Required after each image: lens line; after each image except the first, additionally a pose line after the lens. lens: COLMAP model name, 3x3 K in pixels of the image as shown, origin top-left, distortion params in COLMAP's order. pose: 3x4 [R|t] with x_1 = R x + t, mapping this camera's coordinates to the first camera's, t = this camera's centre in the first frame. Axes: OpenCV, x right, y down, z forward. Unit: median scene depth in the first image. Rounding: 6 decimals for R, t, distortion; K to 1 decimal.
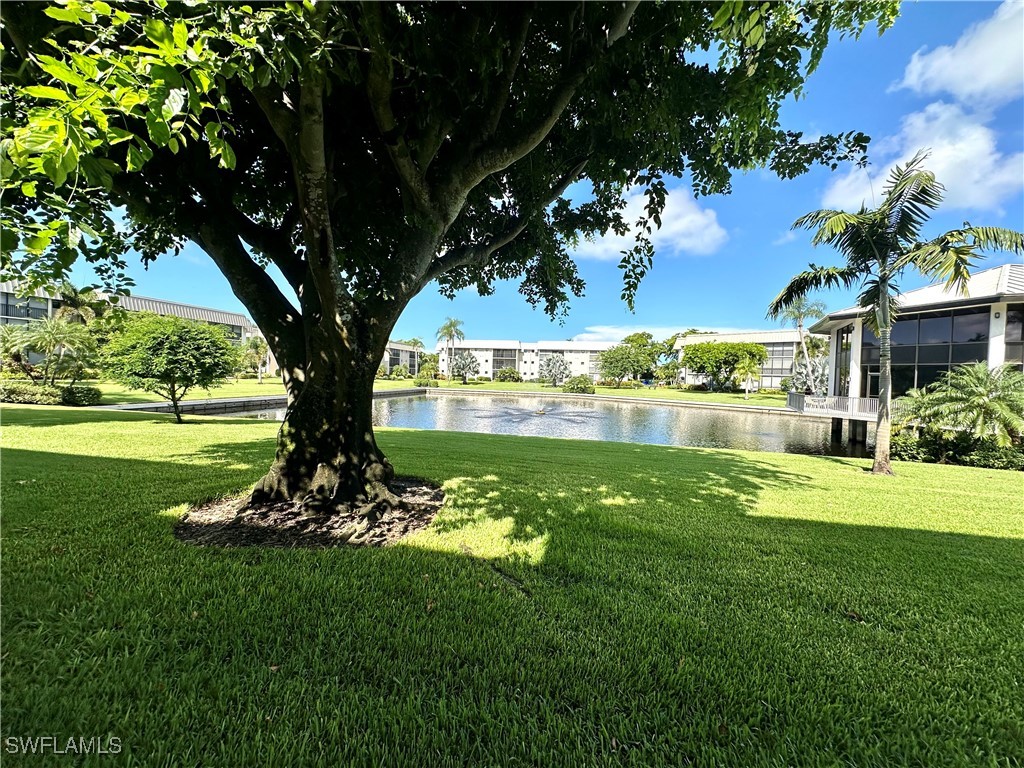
lens RADIAL K [[408.7, 0, 511.6], [0, 408.7, 387.4], [0, 0, 1]] dist [-0.001597, 0.000776]
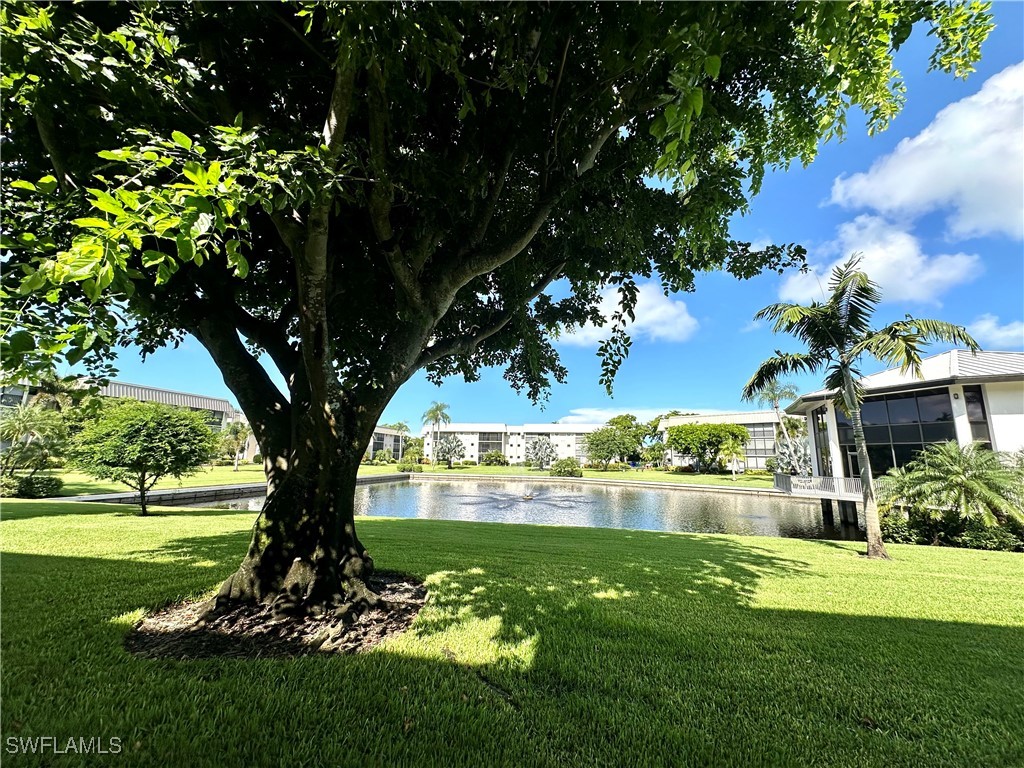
lens RADIAL K [[408.7, 0, 511.6], [0, 408.7, 385.7], [0, 0, 1]] dist [-0.001597, 0.000776]
pose [[0.999369, -0.005649, 0.035061, -0.000080], [0.012714, 0.978742, -0.204701, -0.000847], [-0.033160, 0.205018, 0.978196, -0.003527]]
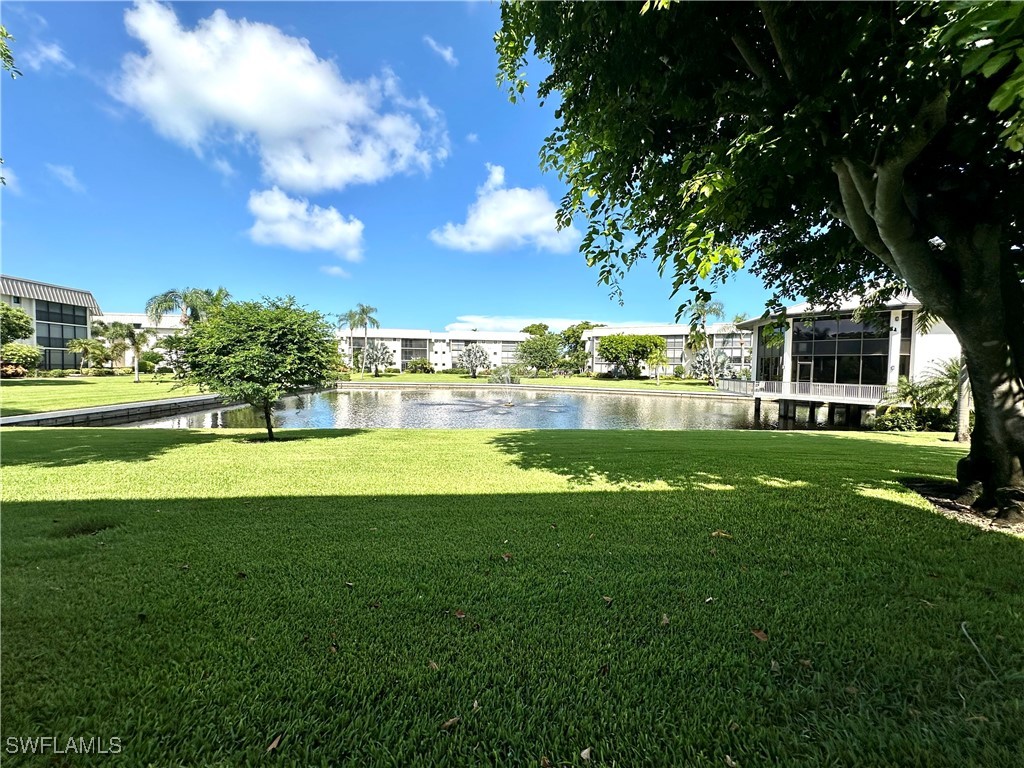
lens RADIAL K [[408.7, 0, 510.8], [0, 408.7, 373.0], [0, 0, 1]] dist [-0.001597, 0.000776]
pose [[0.950227, -0.017979, 0.311039, -0.328027], [0.020892, 0.999764, -0.006037, -0.011883], [-0.310857, 0.012235, 0.950378, 0.083199]]
